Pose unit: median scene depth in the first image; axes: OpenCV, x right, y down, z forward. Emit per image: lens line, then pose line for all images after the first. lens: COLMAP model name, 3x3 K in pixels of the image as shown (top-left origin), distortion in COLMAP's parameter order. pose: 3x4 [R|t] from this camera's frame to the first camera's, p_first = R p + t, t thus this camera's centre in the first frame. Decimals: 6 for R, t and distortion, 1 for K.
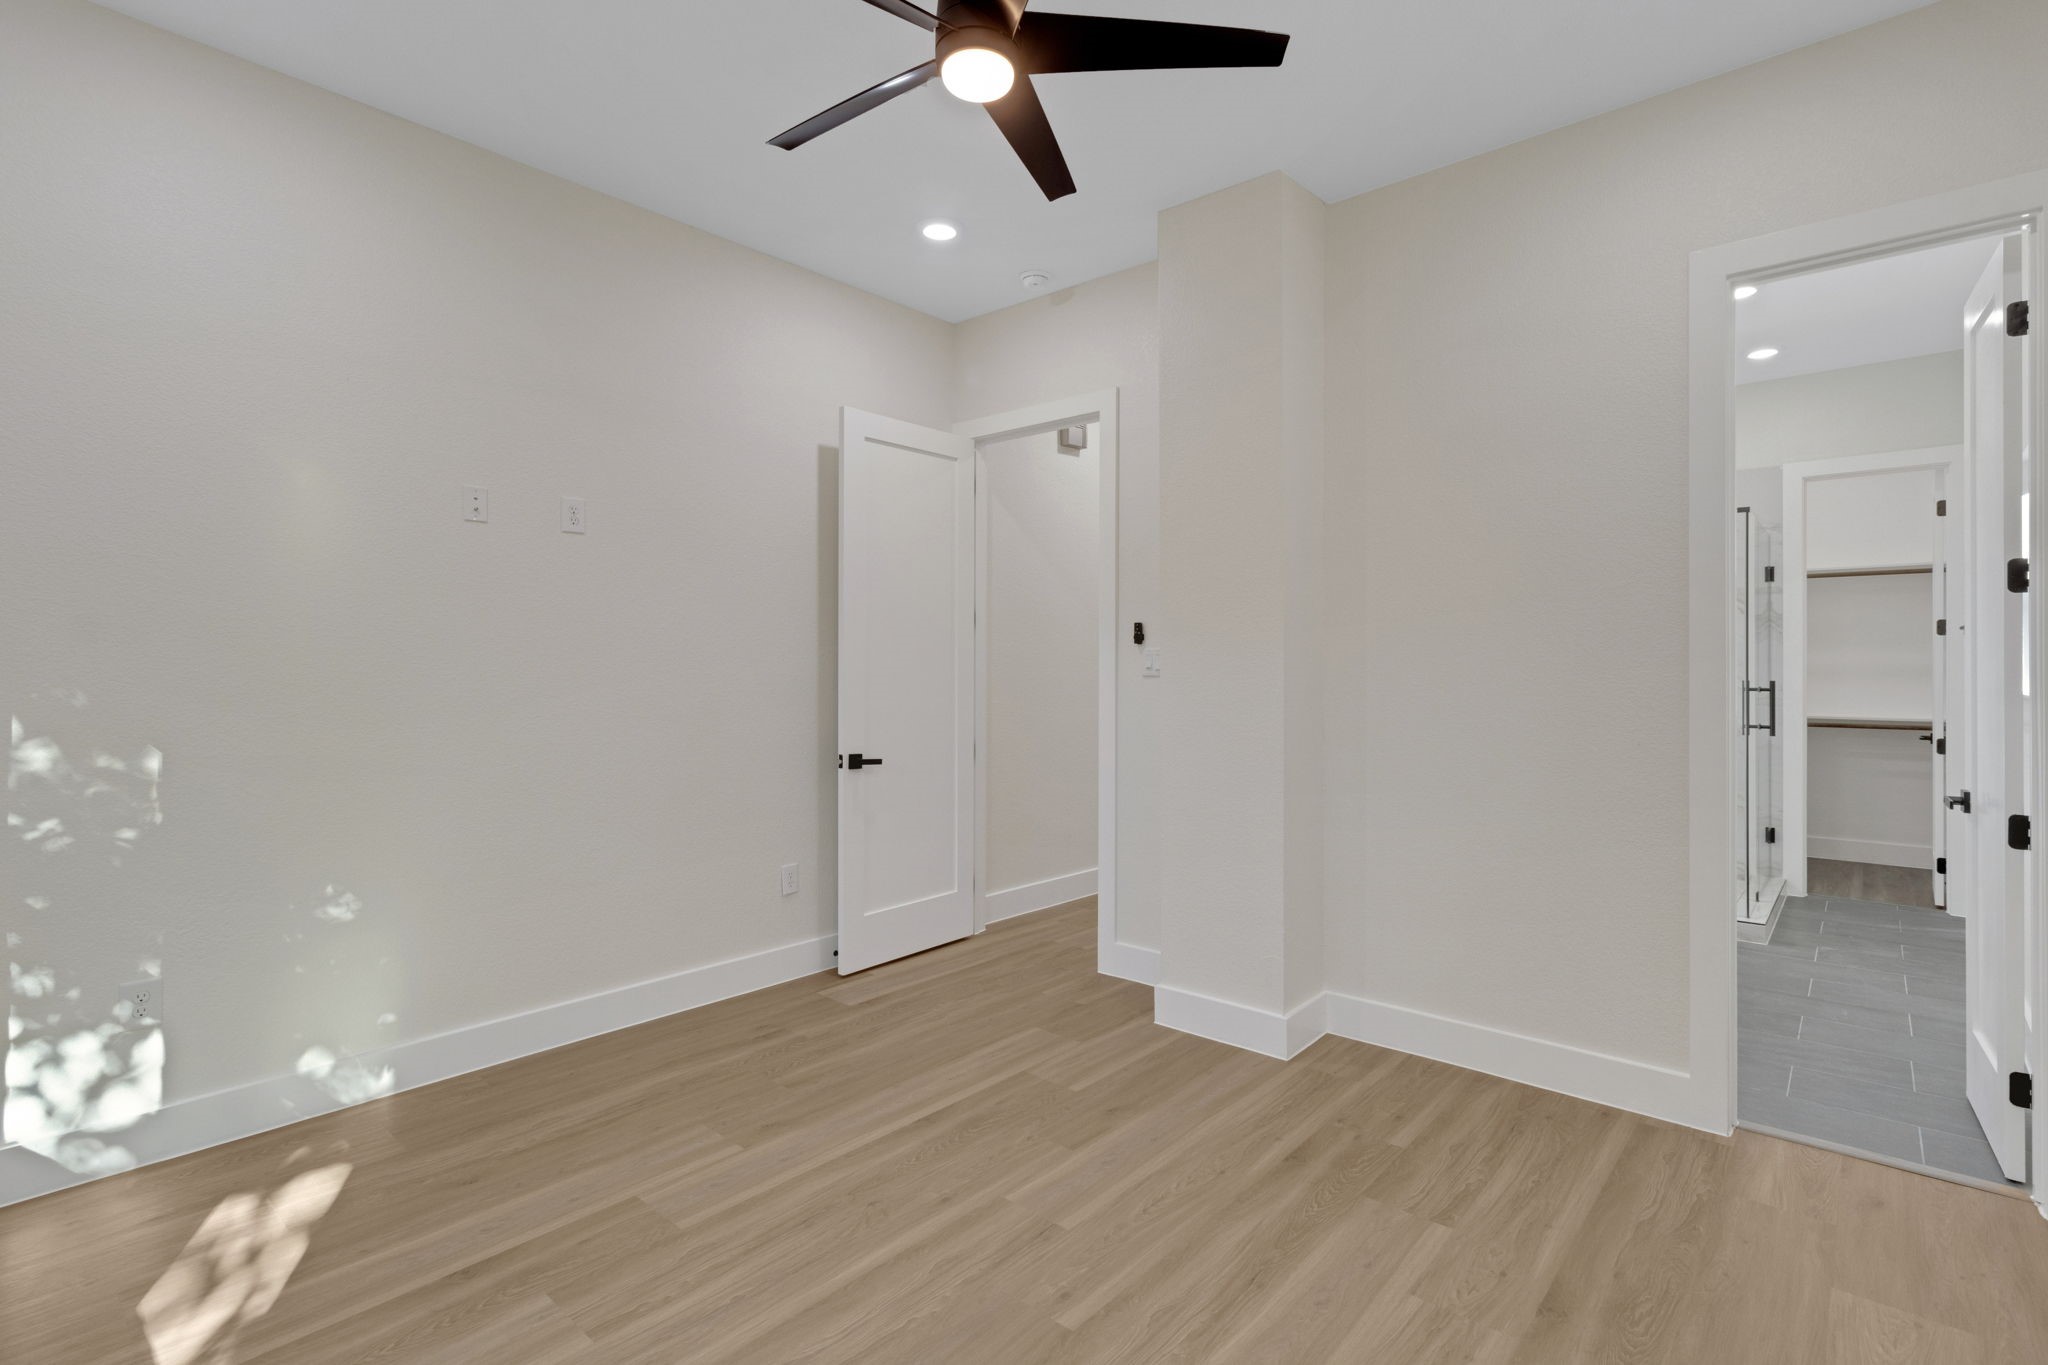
lens RADIAL K [[978.5, 0, 1025.4], [0, 978.5, 667.1], [0, 0, 1]] dist [0.001891, 0.000826]
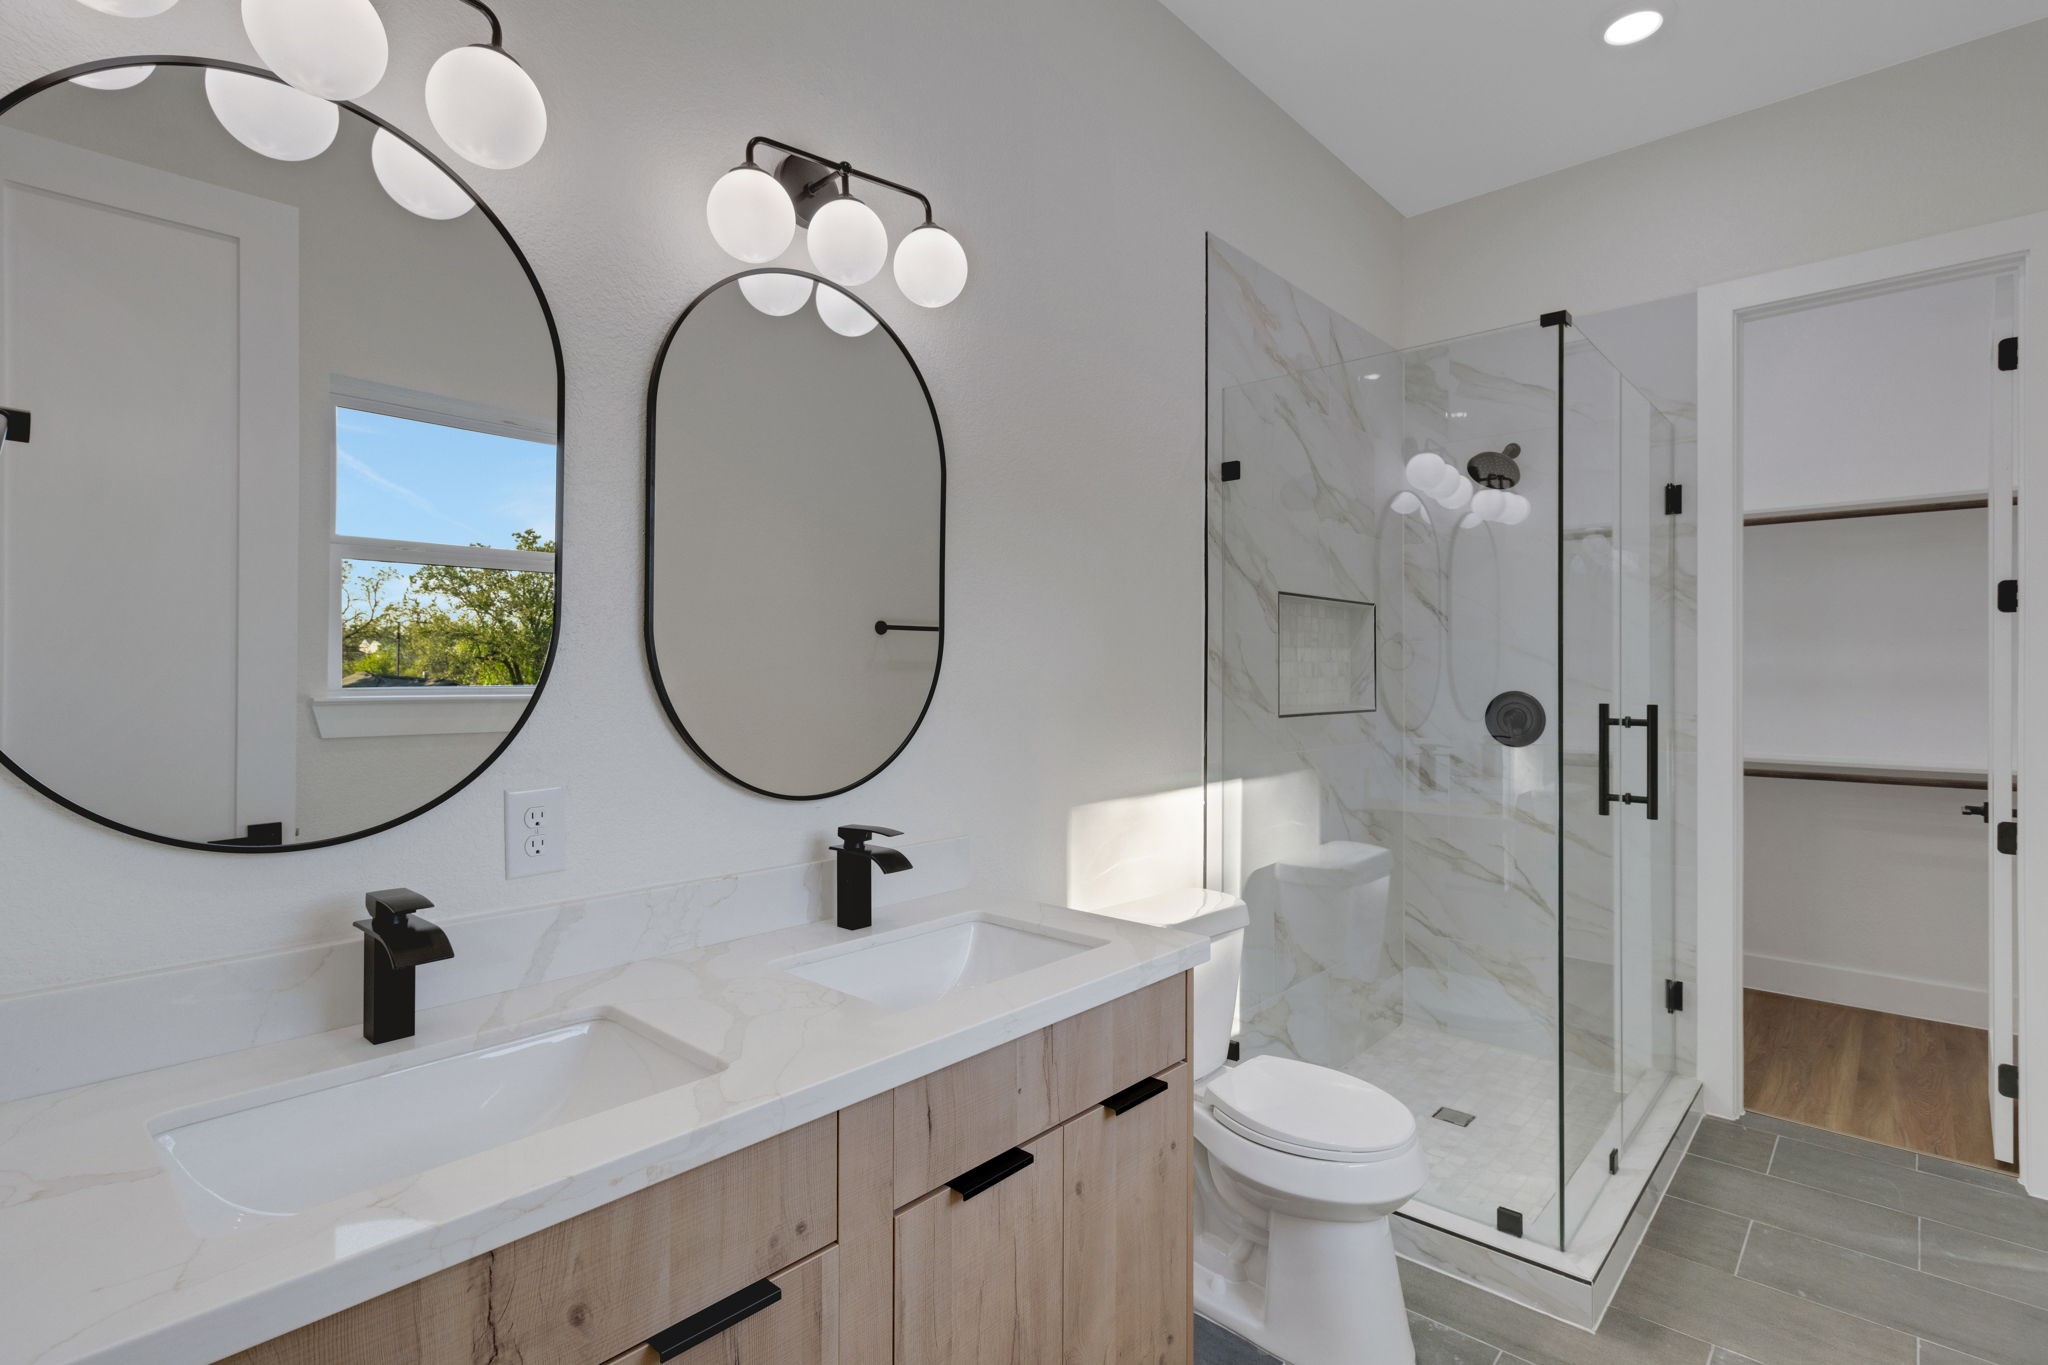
lens RADIAL K [[996.8, 0, 1020.8], [0, 996.8, 669.5], [0, 0, 1]] dist [0.003368, 0.000620]
pose [[0.999817, 0.002796, -0.018911, 0.640845], [-0.002849, 0.999992, -0.002782, -0.001571], [0.018903, 0.002835, 0.999817, 0.698104]]
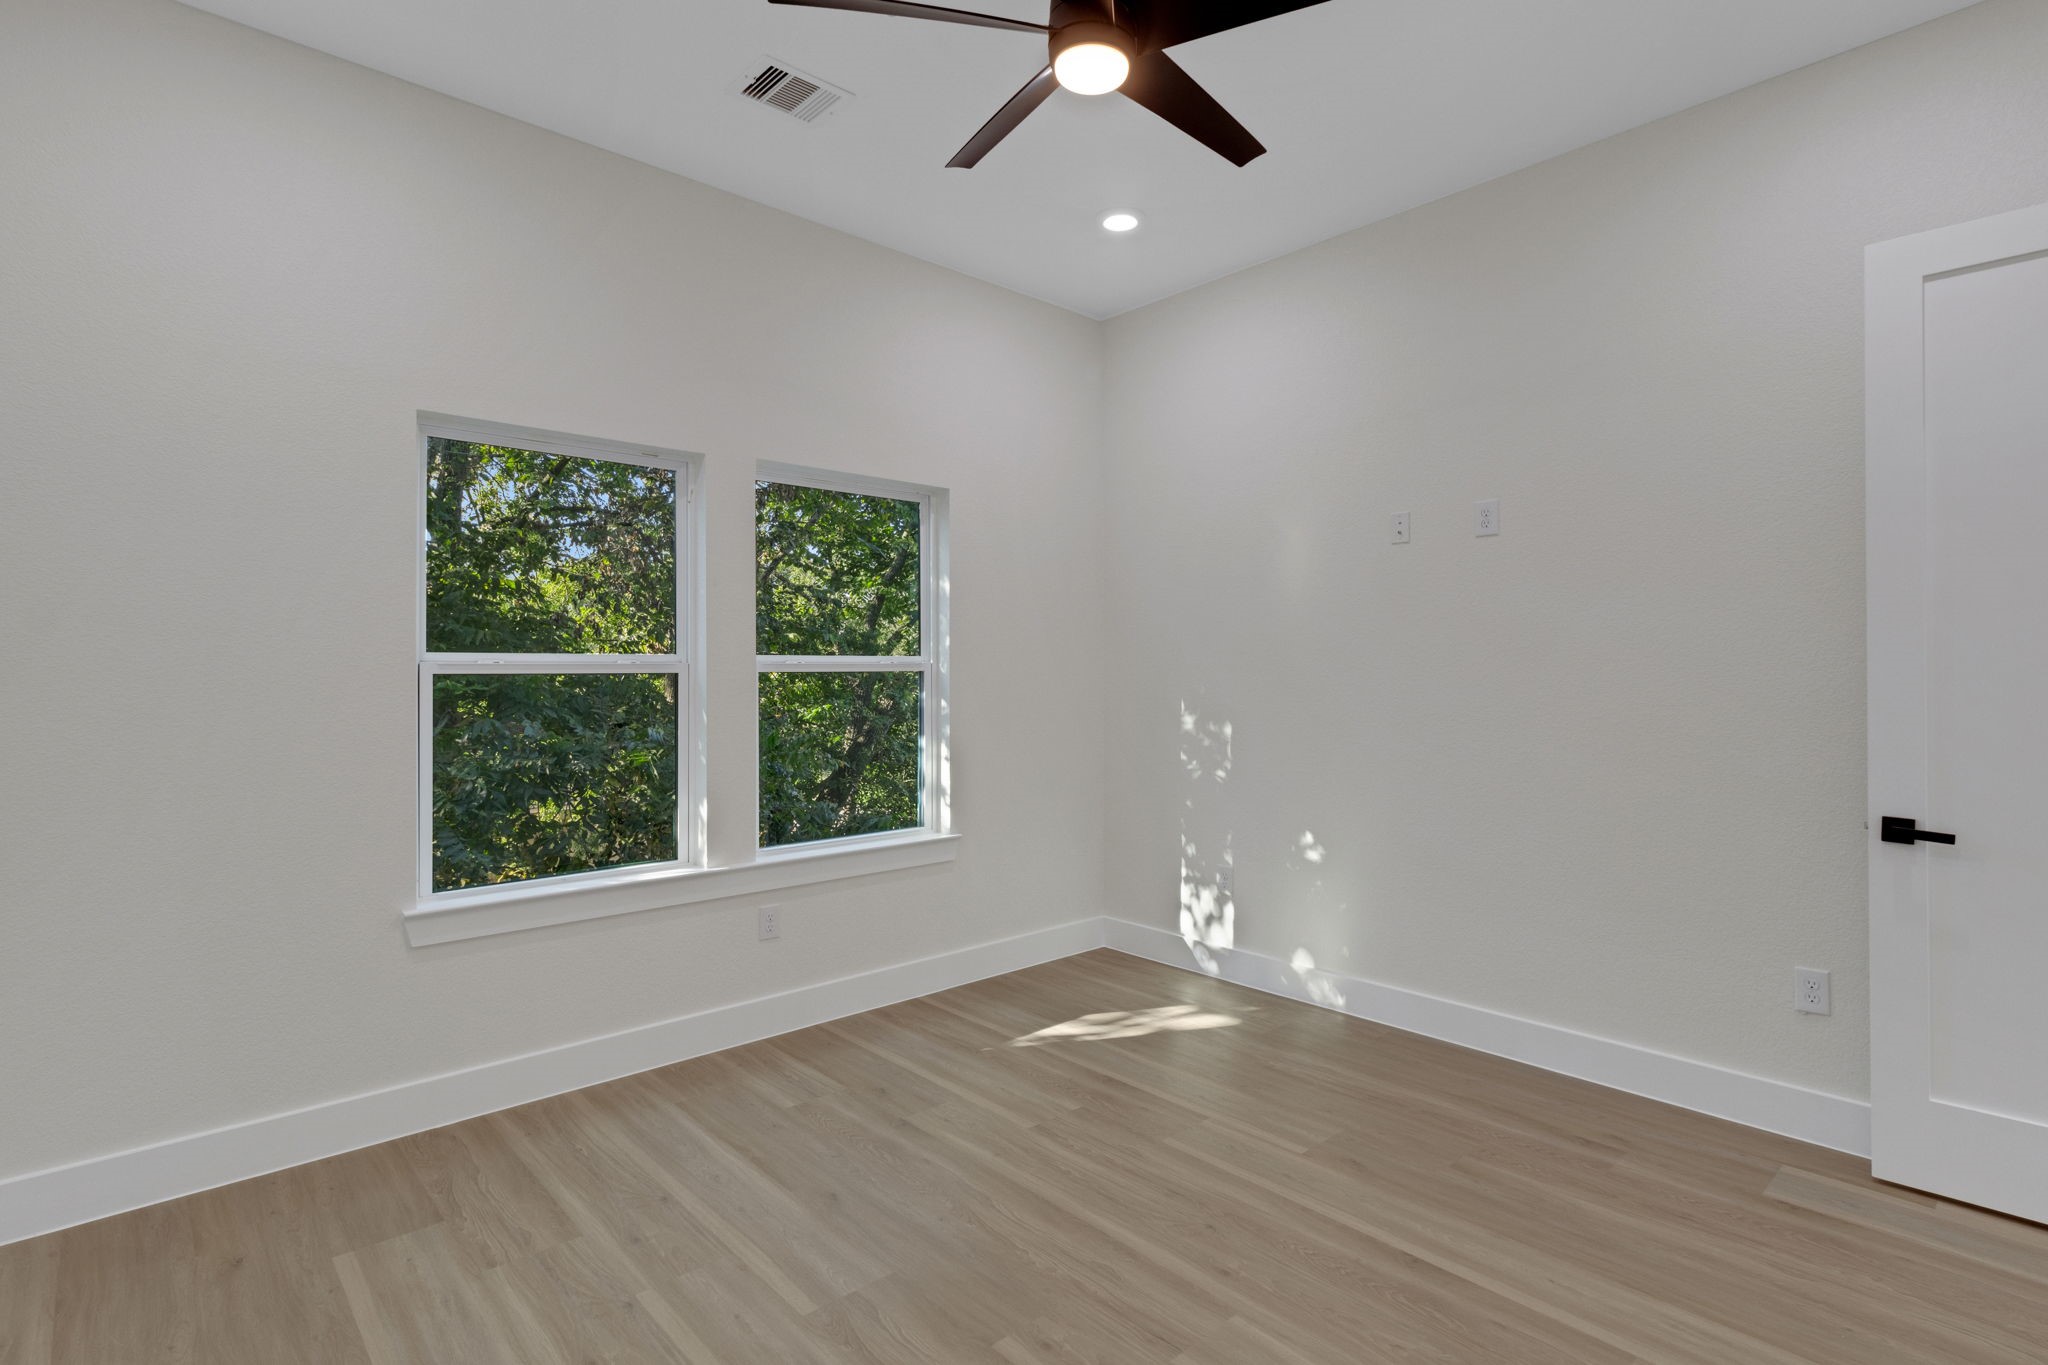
lens RADIAL K [[996.8, 0, 1020.8], [0, 996.8, 669.5], [0, 0, 1]] dist [0.003368, 0.000620]
pose [[-0.110169, -0.000455, -0.993913, 0.529612], [0.000365, 1.000000, -0.000498, -0.001897], [0.993913, -0.000418, -0.110168, 0.577863]]
